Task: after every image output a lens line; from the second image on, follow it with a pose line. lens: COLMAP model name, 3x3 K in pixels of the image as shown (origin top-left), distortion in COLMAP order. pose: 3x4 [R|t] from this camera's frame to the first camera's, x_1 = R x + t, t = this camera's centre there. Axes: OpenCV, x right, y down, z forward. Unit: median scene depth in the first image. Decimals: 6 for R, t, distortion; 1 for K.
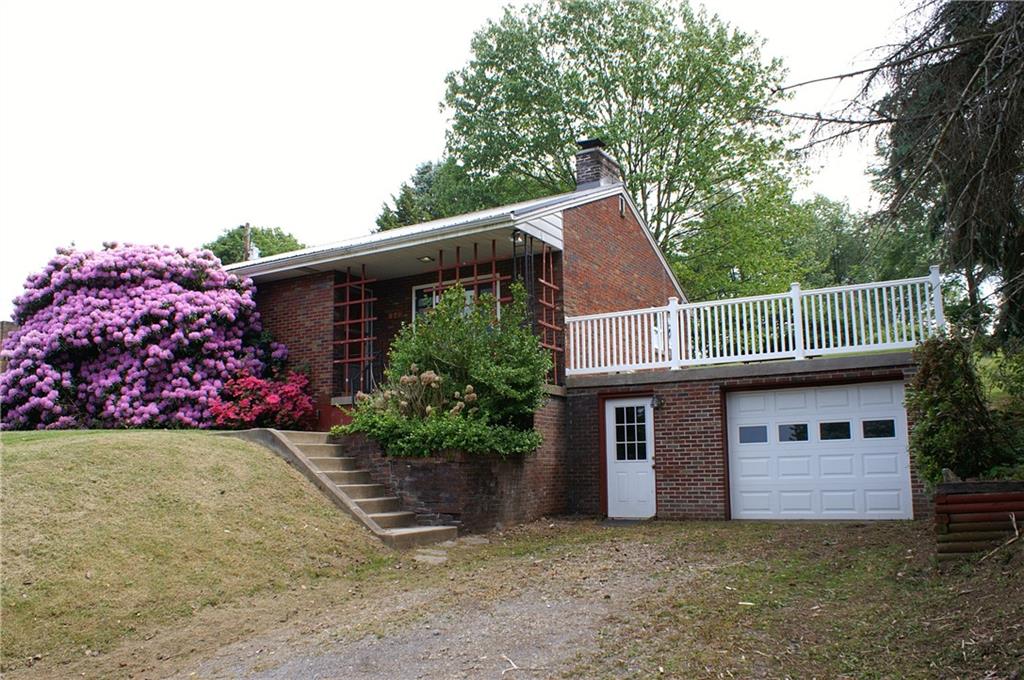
lens RADIAL K [[809.0, 0, 512.2], [0, 809.0, 338.9], [0, 0, 1]] dist [-0.065144, 0.013927]
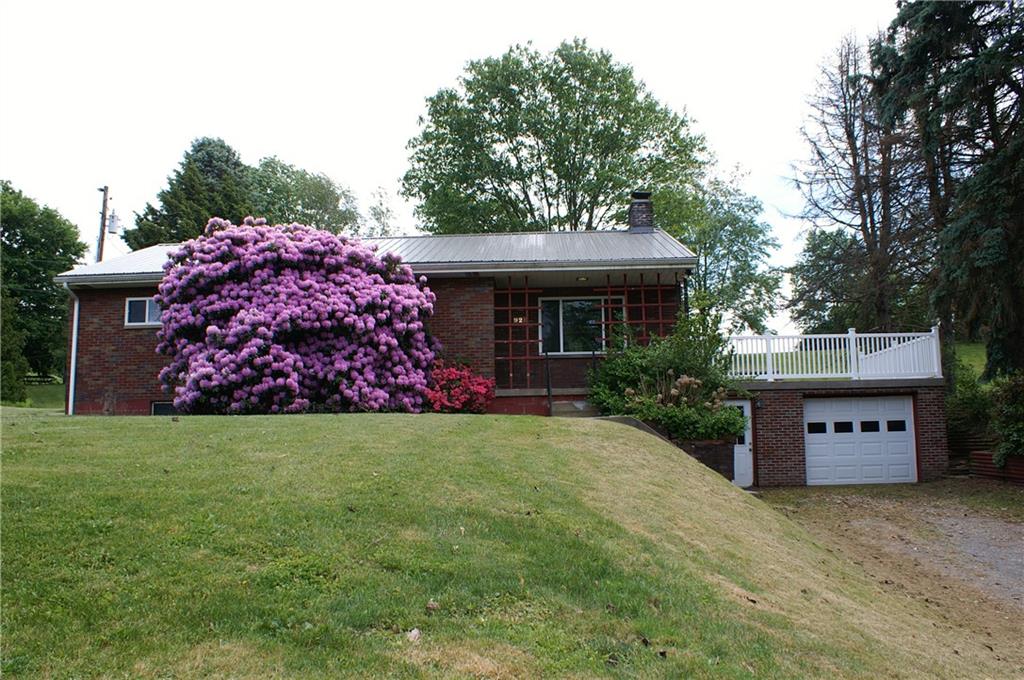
lens RADIAL K [[809.0, 0, 511.3], [0, 809.0, 341.9], [0, 0, 1]] dist [-0.065144, 0.013927]
pose [[0.873268, 0.070971, 0.482045, -0.818586], [-0.075083, 0.997119, -0.010784, 0.017585], [-0.481421, -0.026776, 0.876080, -0.011700]]
